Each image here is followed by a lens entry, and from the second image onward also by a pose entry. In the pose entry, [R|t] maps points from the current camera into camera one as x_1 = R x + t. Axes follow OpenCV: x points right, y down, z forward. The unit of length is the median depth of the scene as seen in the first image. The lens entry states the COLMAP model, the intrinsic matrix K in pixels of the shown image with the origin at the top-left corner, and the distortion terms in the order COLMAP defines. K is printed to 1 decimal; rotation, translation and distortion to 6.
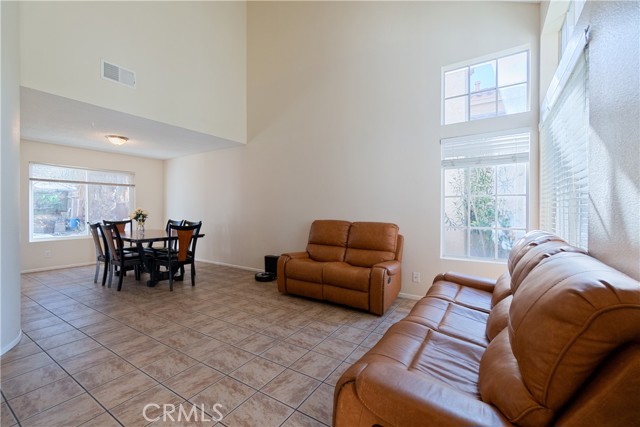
lens RADIAL K [[274.9, 0, 314.8], [0, 274.9, 213.0], [0, 0, 1]] dist [-0.006874, -0.000008]
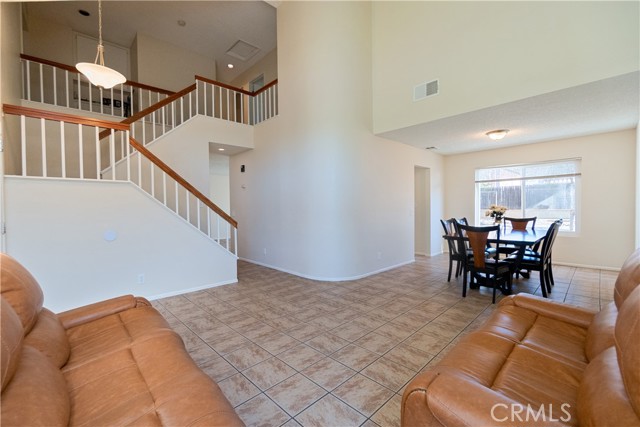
lens RADIAL K [[274.9, 0, 314.8], [0, 274.9, 213.0], [0, 0, 1]] dist [-0.006874, -0.000008]
pose [[-0.227147, 0.025713, -0.973521, 0.656031], [-0.001090, 0.999644, 0.026657, -0.023309], [0.973860, 0.007116, -0.227038, 1.009654]]
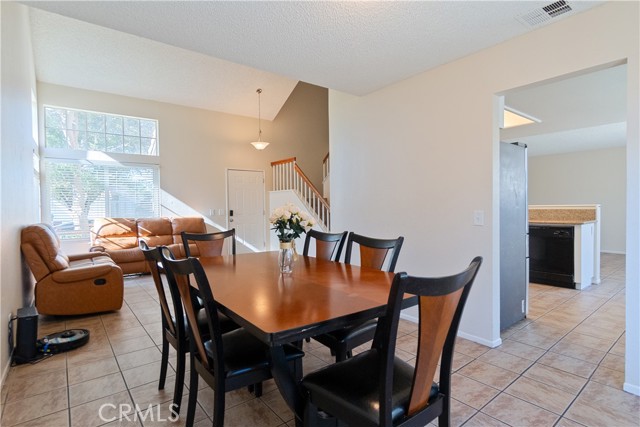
lens RADIAL K [[324.7, 0, 320.0], [0, 324.7, 213.5], [0, 0, 1]] dist [-0.000849, -0.000120]
pose [[-0.950834, 0.004363, 0.309669, -1.347167], [0.016387, 0.999209, 0.036239, -0.032427], [-0.309266, 0.039532, -0.950154, 2.321265]]
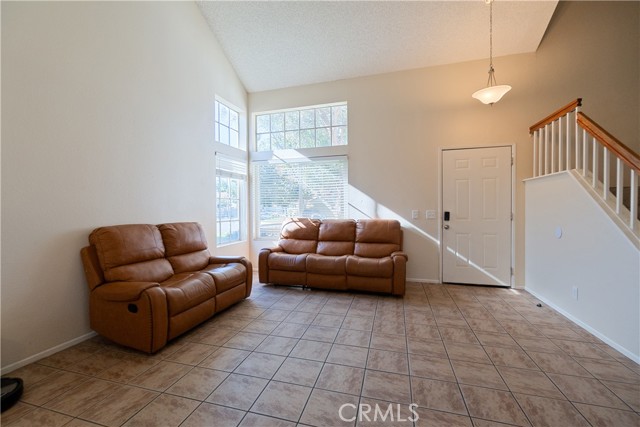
lens RADIAL K [[274.9, 0, 314.8], [0, 274.9, 213.0], [0, 0, 1]] dist [-0.006874, -0.000008]
pose [[-0.289807, -0.013829, 0.956985, -1.037840], [0.019355, 0.999606, 0.020306, -0.011328], [-0.956889, 0.024407, -0.289425, 1.127581]]
